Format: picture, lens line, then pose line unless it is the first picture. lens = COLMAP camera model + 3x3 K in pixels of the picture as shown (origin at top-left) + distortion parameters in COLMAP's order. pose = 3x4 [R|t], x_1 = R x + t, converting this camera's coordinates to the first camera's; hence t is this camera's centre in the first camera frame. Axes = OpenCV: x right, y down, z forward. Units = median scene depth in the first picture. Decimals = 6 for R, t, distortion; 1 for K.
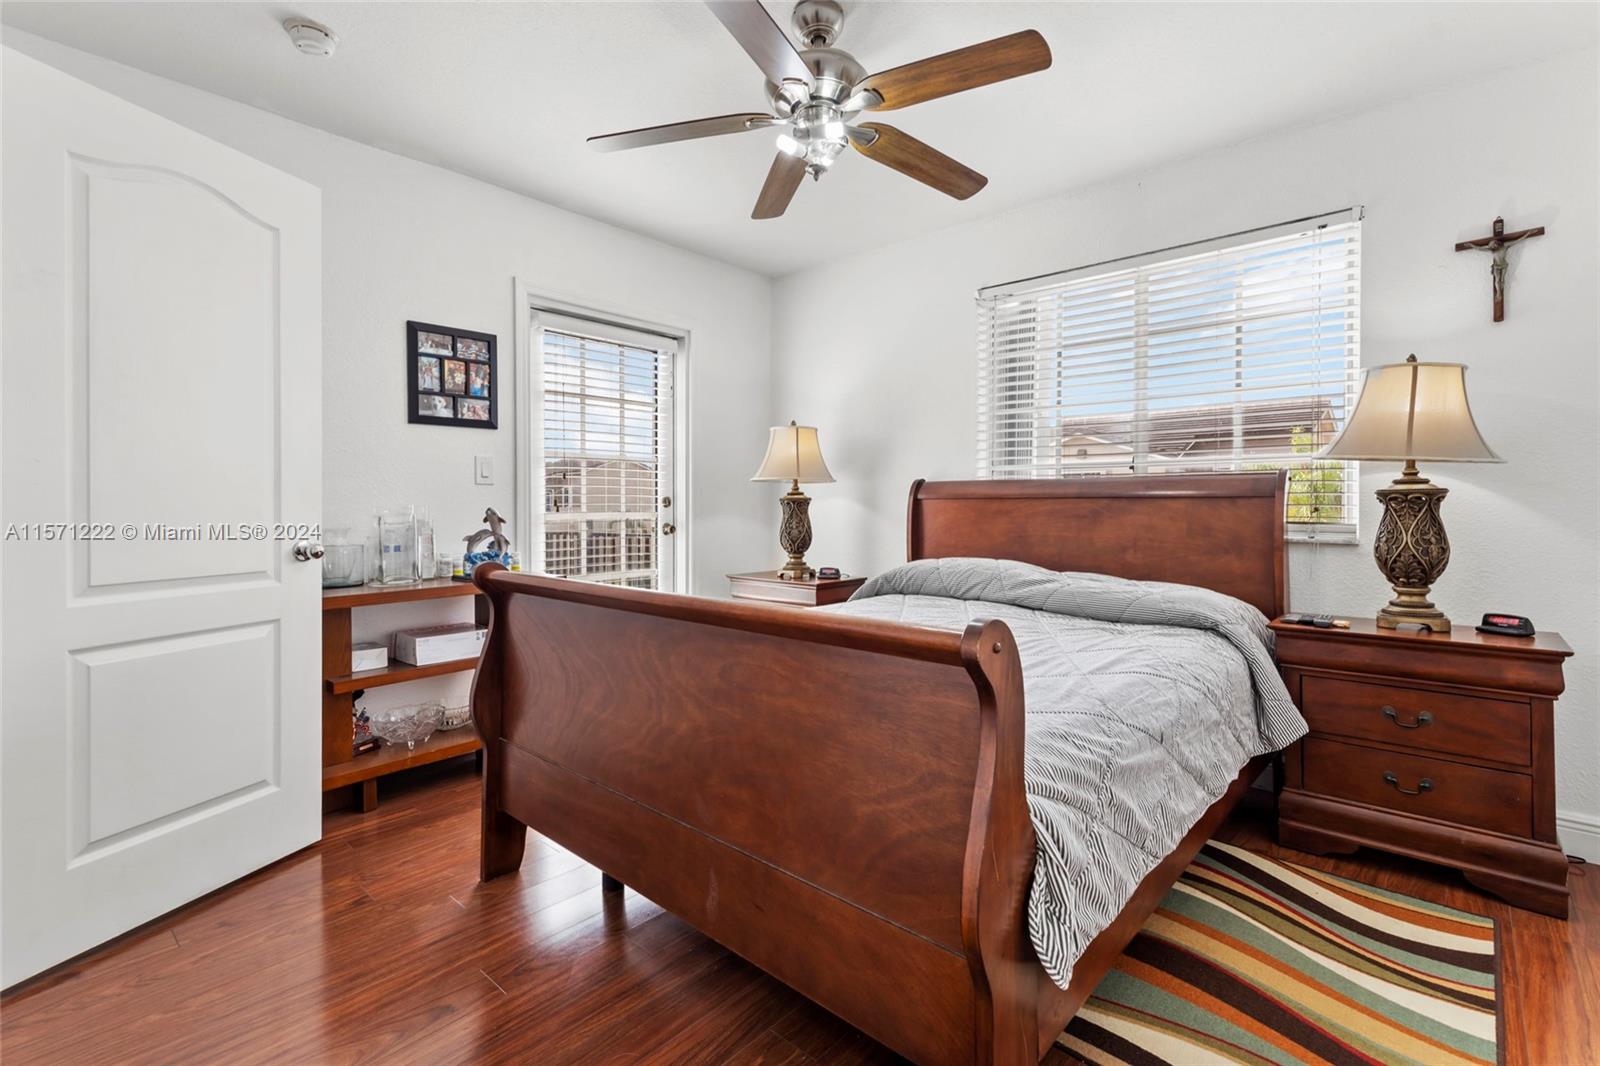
lens RADIAL K [[707.5, 0, 787.2], [0, 707.5, 523.8], [0, 0, 1]] dist [-0.003236, -0.000401]
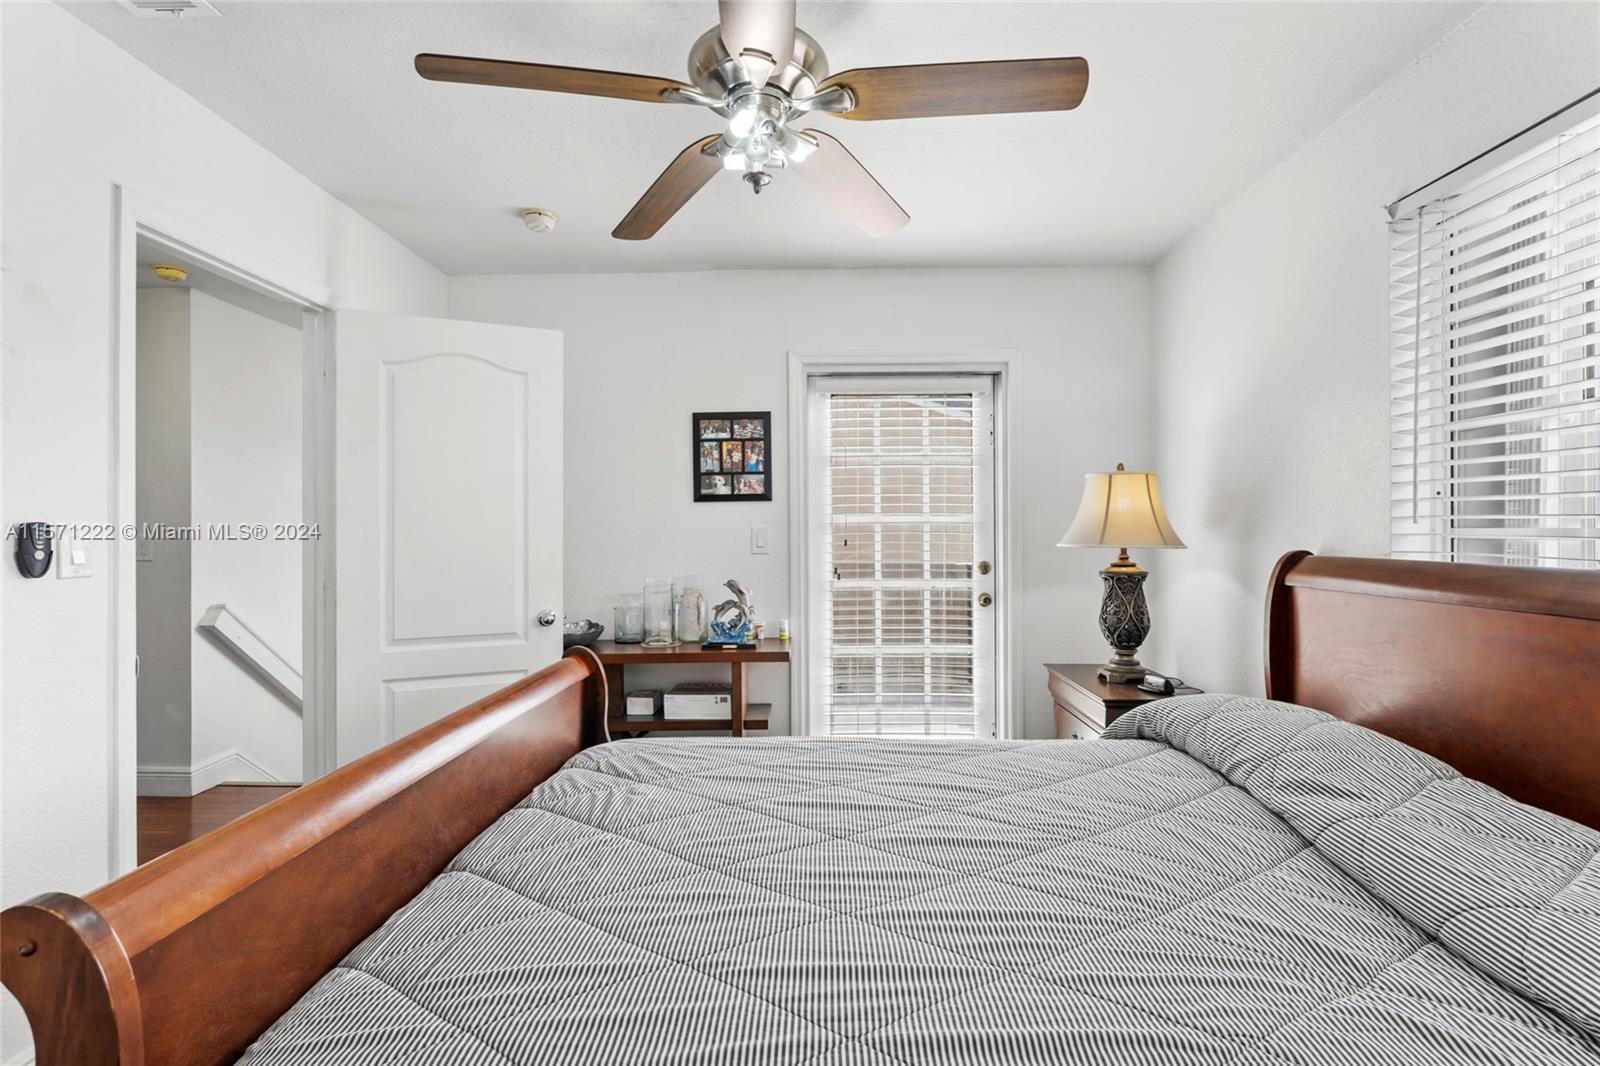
lens RADIAL K [[707.5, 0, 789.9], [0, 707.5, 535.7], [0, 0, 1]] dist [-0.003236, -0.000401]
pose [[0.667055, -0.000693, -0.745008, 0.423044], [-0.015545, 0.999769, -0.014848, -0.073966], [0.744847, 0.021486, 0.666890, 0.356614]]
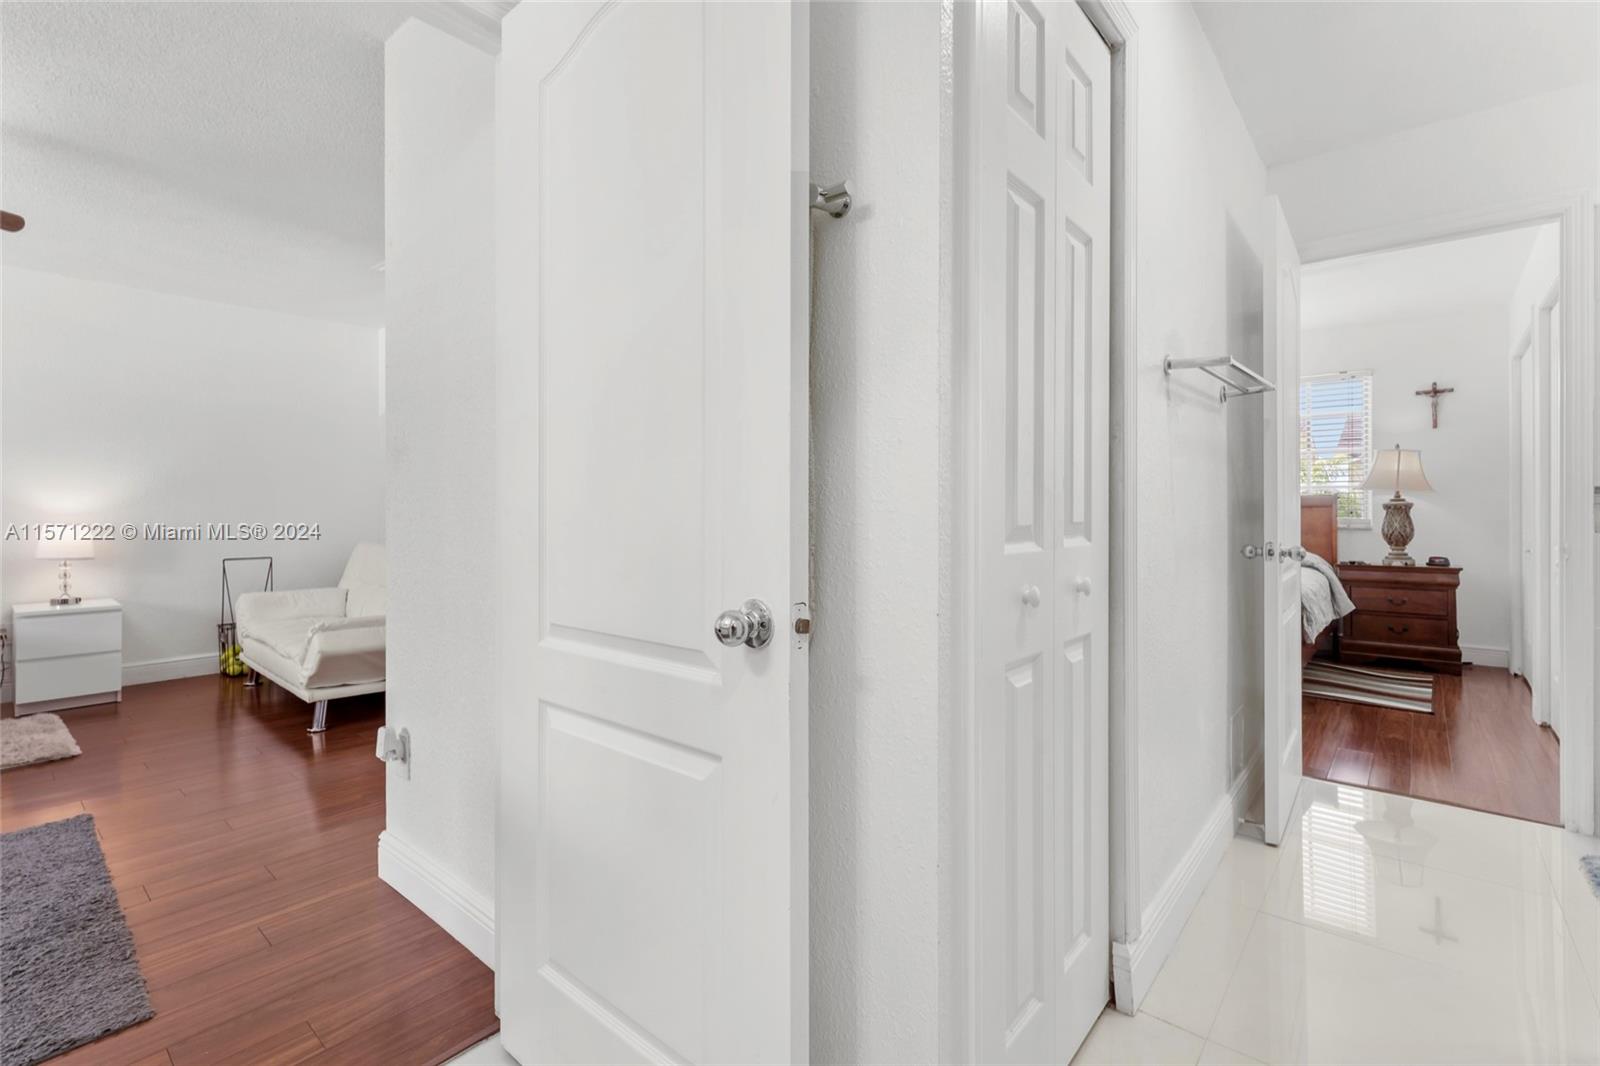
lens RADIAL K [[707.5, 0, 785.7], [0, 707.5, 516.7], [0, 0, 1]] dist [-0.003236, -0.000401]
pose [[0.999612, 0.003385, 0.027644, -0.691830], [-0.002974, 0.999885, -0.014877, 0.020066], [-0.027691, 0.014789, 0.999507, -0.732746]]
